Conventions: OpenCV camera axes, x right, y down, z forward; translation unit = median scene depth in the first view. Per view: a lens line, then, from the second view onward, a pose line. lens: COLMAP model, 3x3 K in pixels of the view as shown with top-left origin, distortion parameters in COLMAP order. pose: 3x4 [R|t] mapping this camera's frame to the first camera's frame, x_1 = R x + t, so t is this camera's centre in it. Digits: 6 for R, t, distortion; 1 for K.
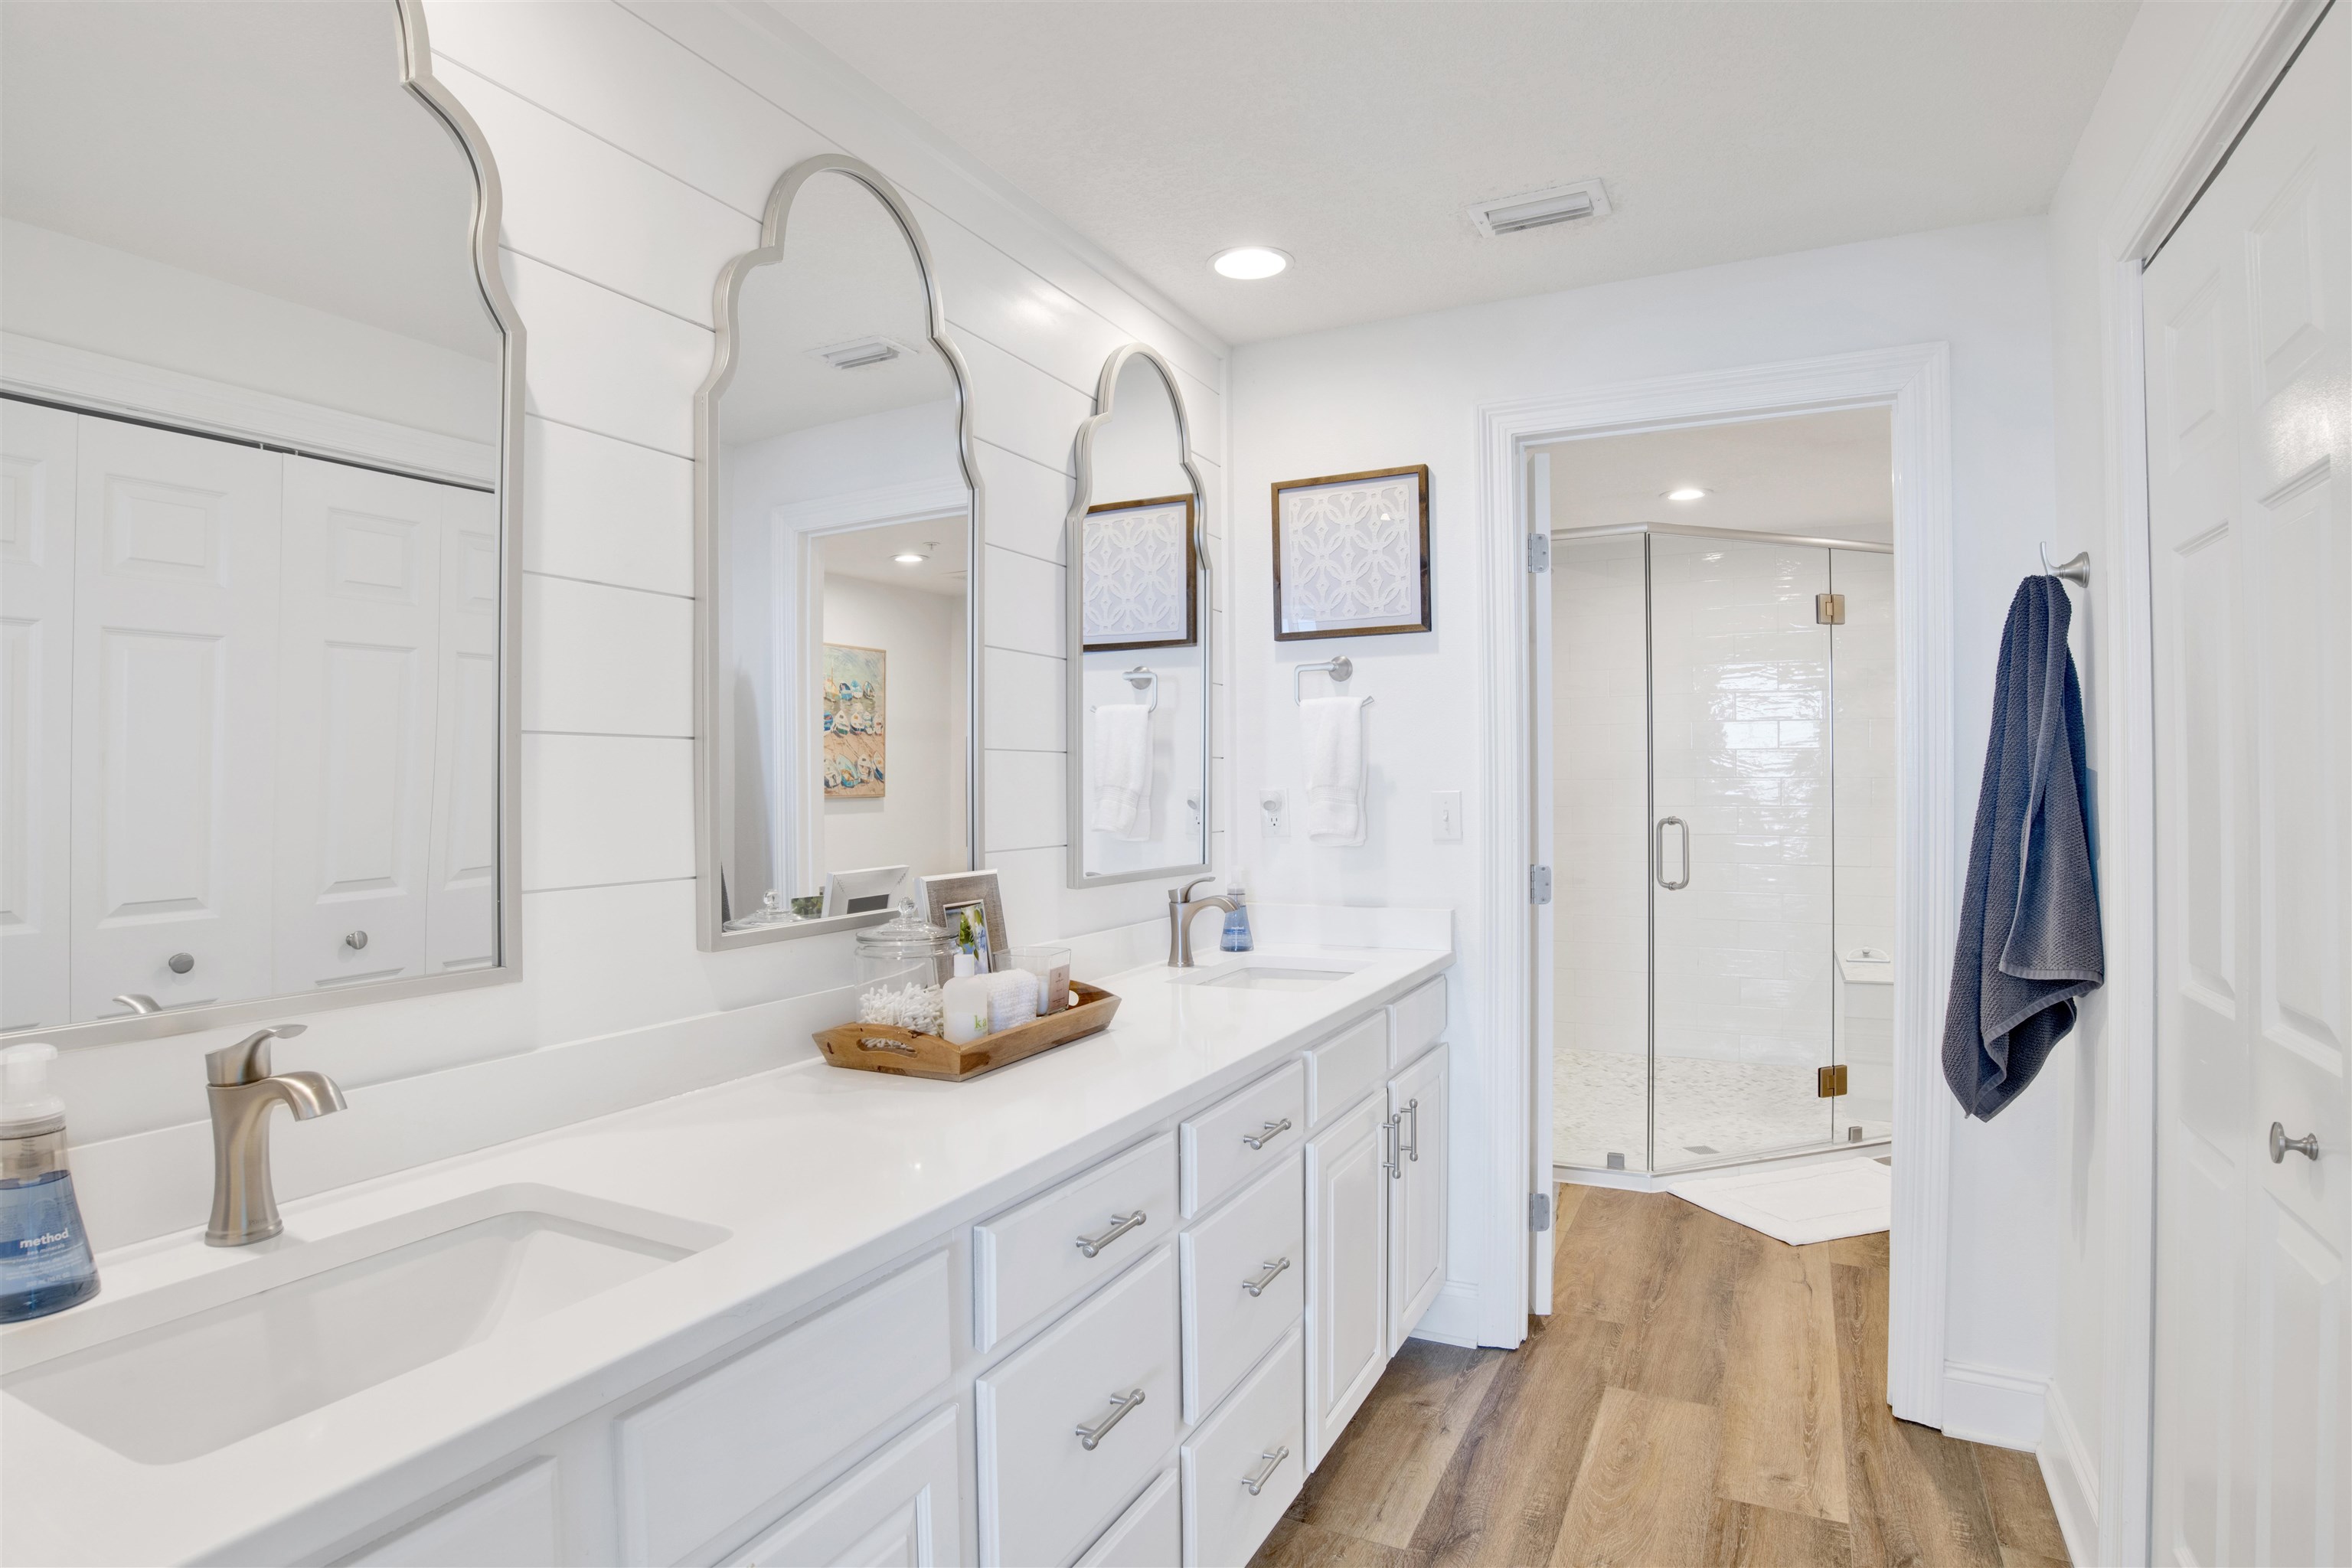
lens RADIAL K [[1286.6, 0, 1178.6], [0, 1286.6, 779.2], [0, 0, 1]] dist [-0.059816, 0.015206]
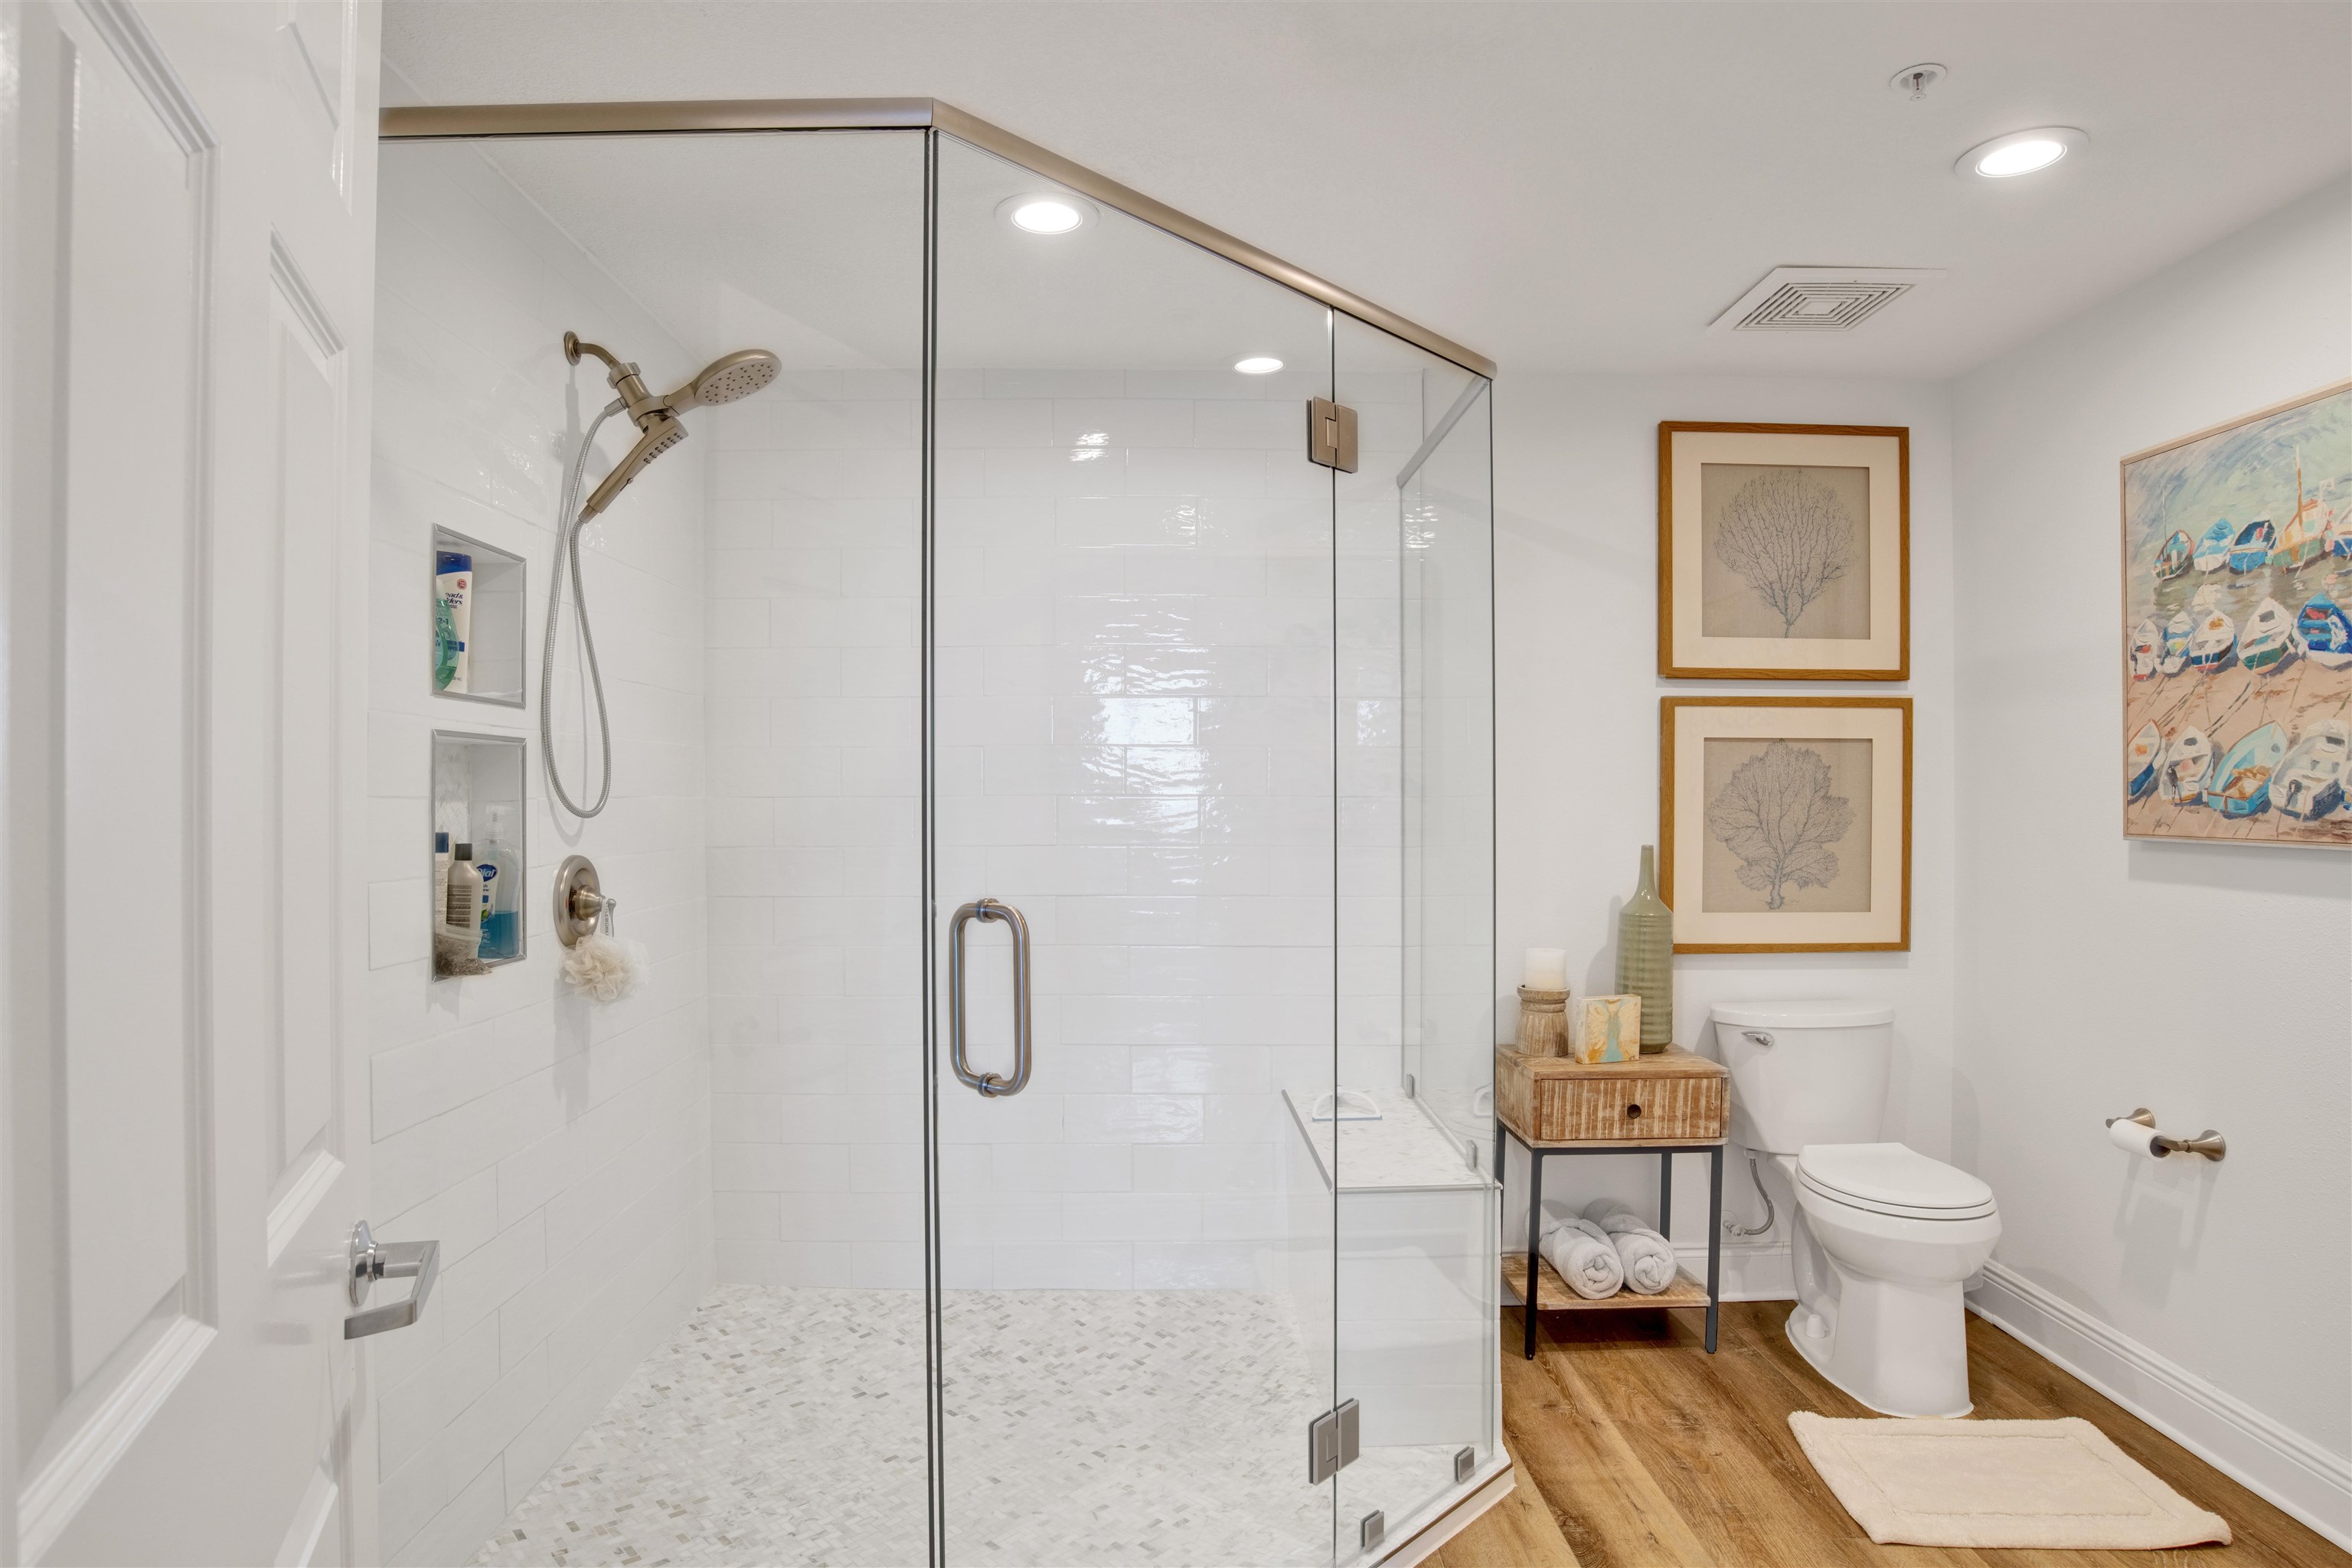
lens RADIAL K [[1290.3, 0, 1179.8], [0, 1290.3, 791.0], [0, 0, 1]] dist [-0.000898, -0.000042]
pose [[0.890504, -0.001663, 0.454972, 0.262520], [0.004978, 0.999969, -0.006088, 0.000342], [-0.454948, 0.007686, 0.890485, 0.631239]]
